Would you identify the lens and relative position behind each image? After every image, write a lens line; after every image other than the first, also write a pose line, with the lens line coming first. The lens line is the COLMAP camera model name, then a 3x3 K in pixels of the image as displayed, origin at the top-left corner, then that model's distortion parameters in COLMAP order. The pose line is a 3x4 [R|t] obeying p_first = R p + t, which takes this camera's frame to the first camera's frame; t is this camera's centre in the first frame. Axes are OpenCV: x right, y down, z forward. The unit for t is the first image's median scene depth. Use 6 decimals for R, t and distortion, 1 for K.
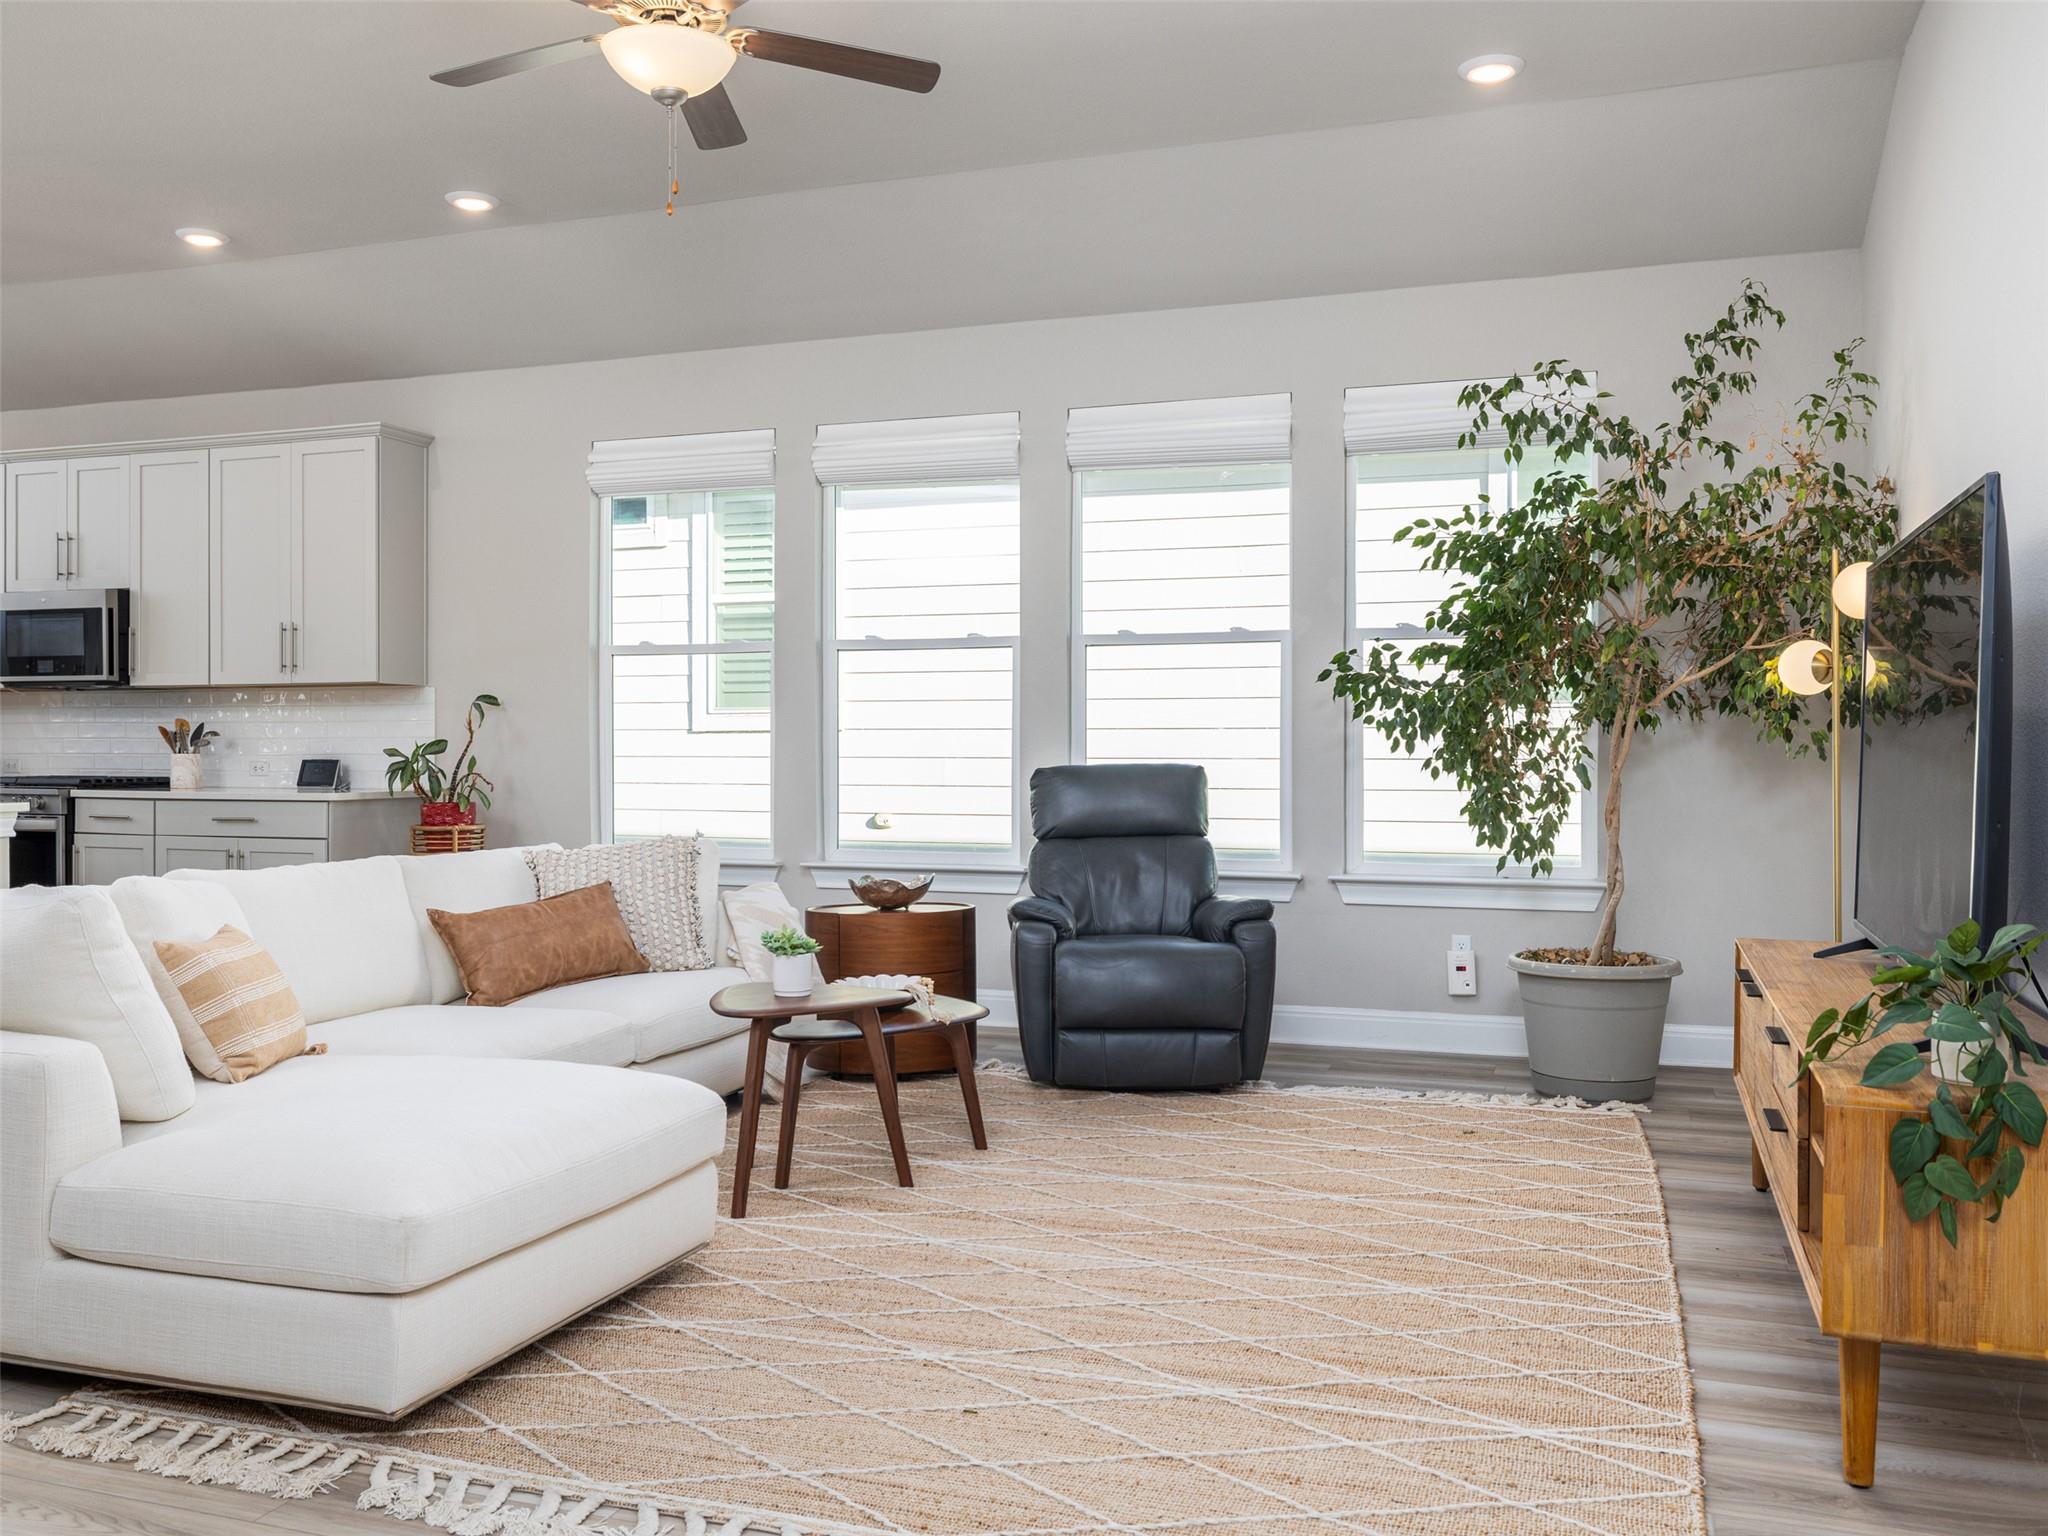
lens RADIAL K [[1684.6, 0, 1026.8], [0, 1684.6, 757.5], [0, 0, 1]] dist [-0.005649, 0.011367]
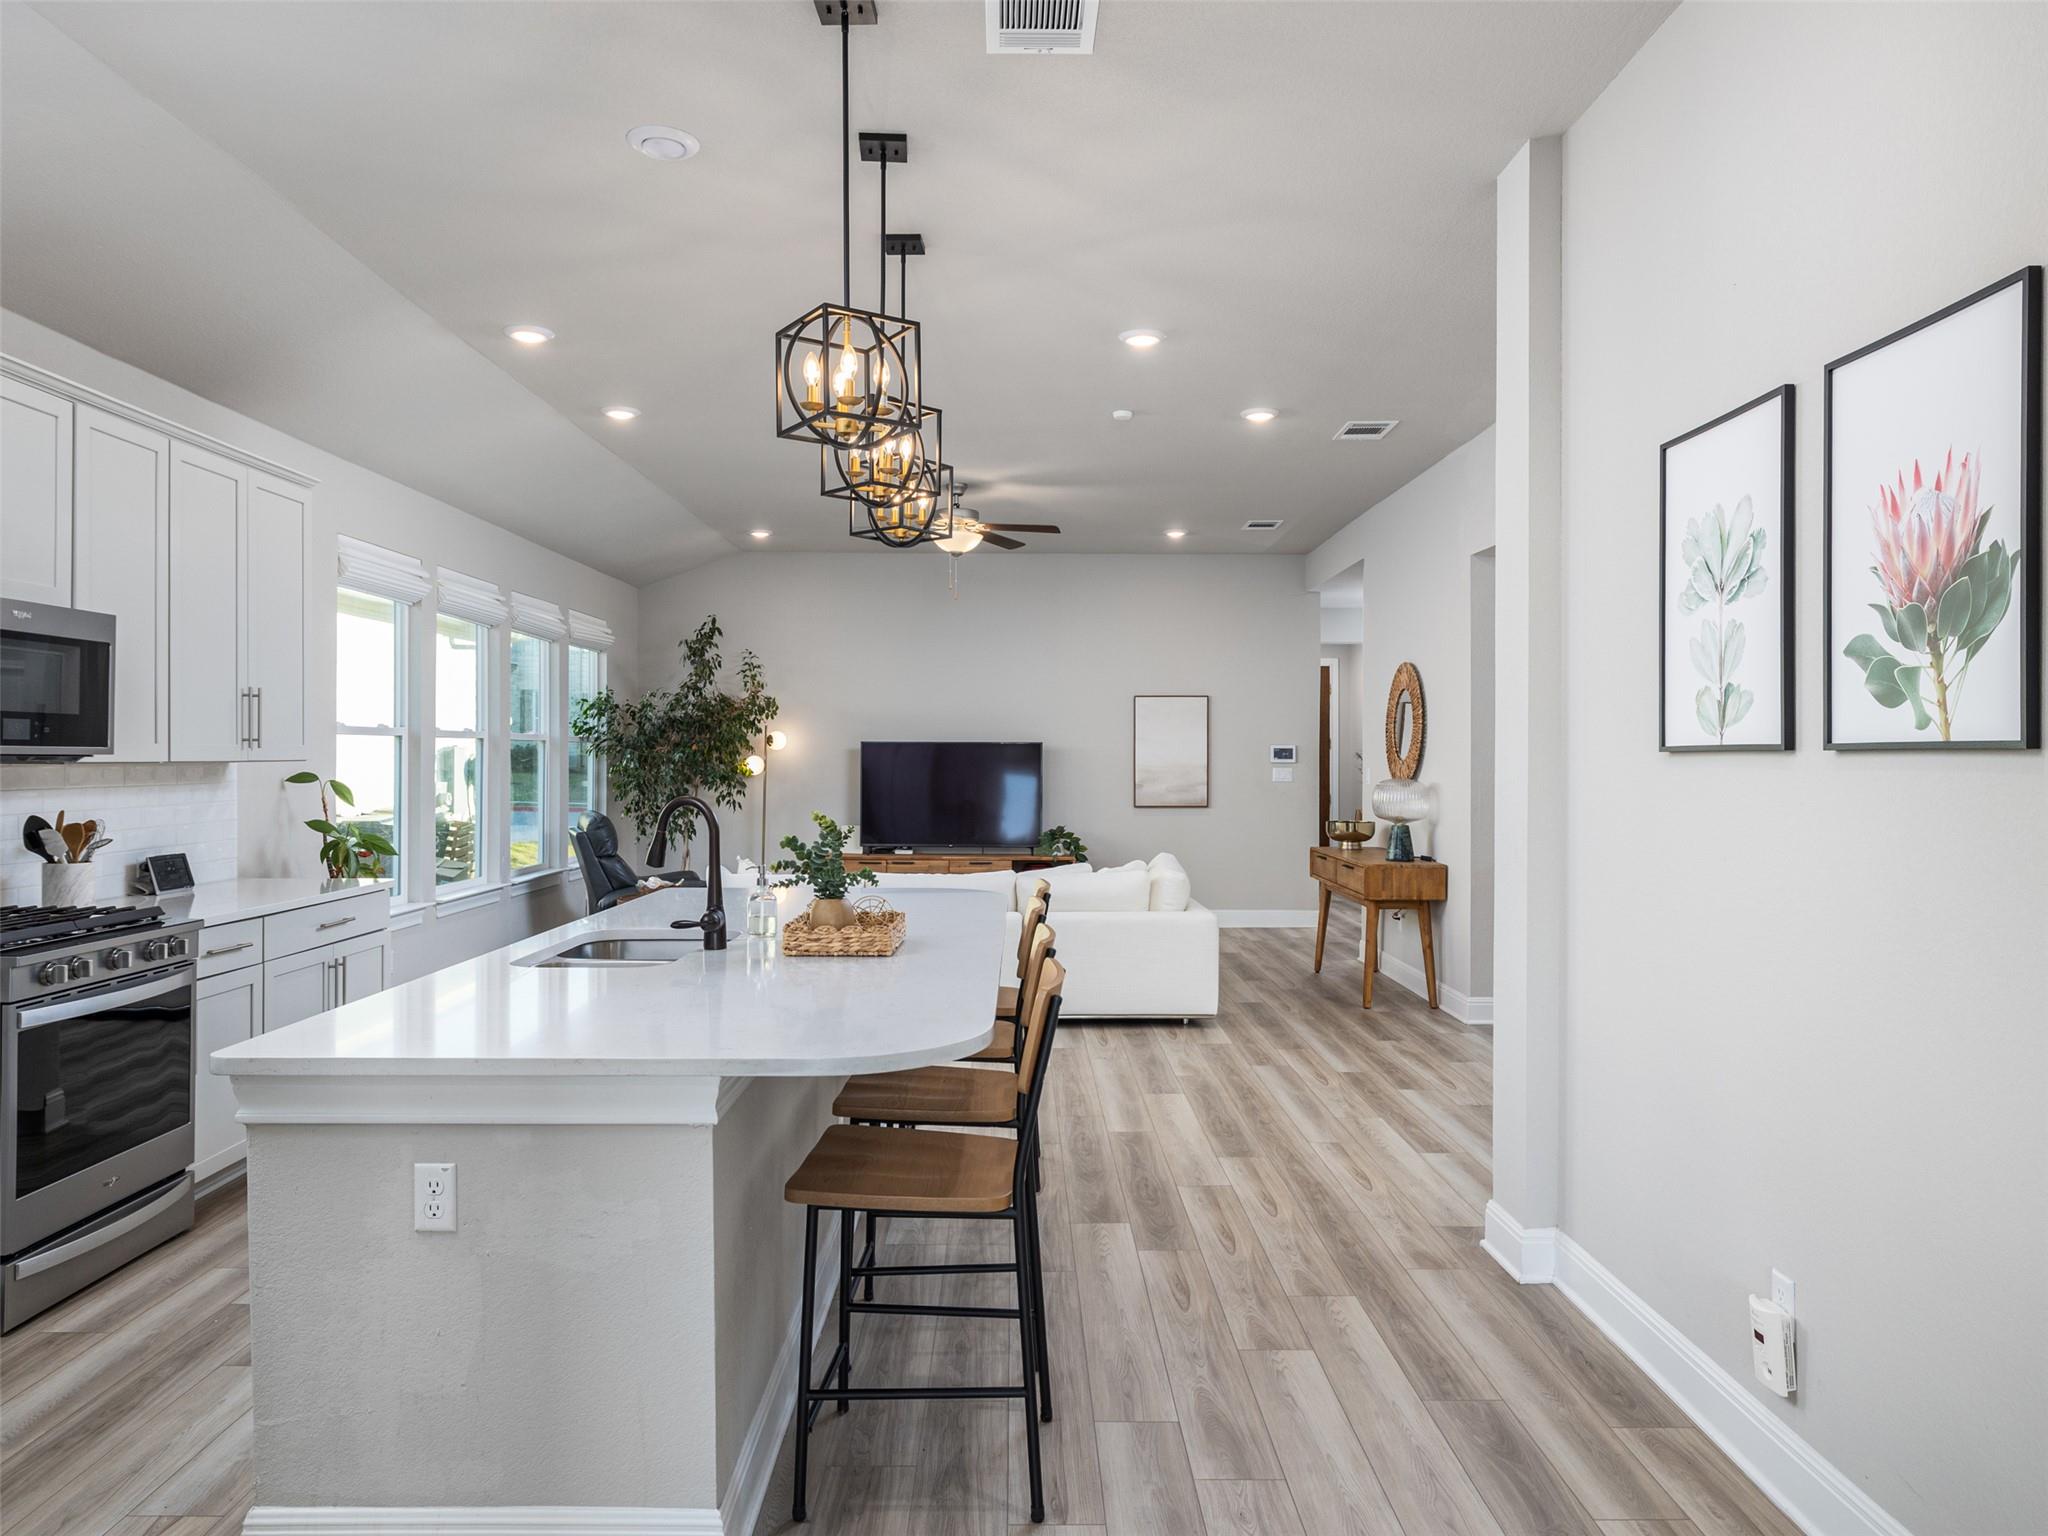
lens RADIAL K [[1349.7, 0, 1021.1], [0, 1349.7, 763.6], [0, 0, 1]] dist [-0.006203, -0.000383]
pose [[-0.335547, -0.006297, 0.942002, -1.675876], [0.000937, 0.999975, 0.007019, -0.066243], [-0.942023, 0.003238, -0.335533, 1.220844]]
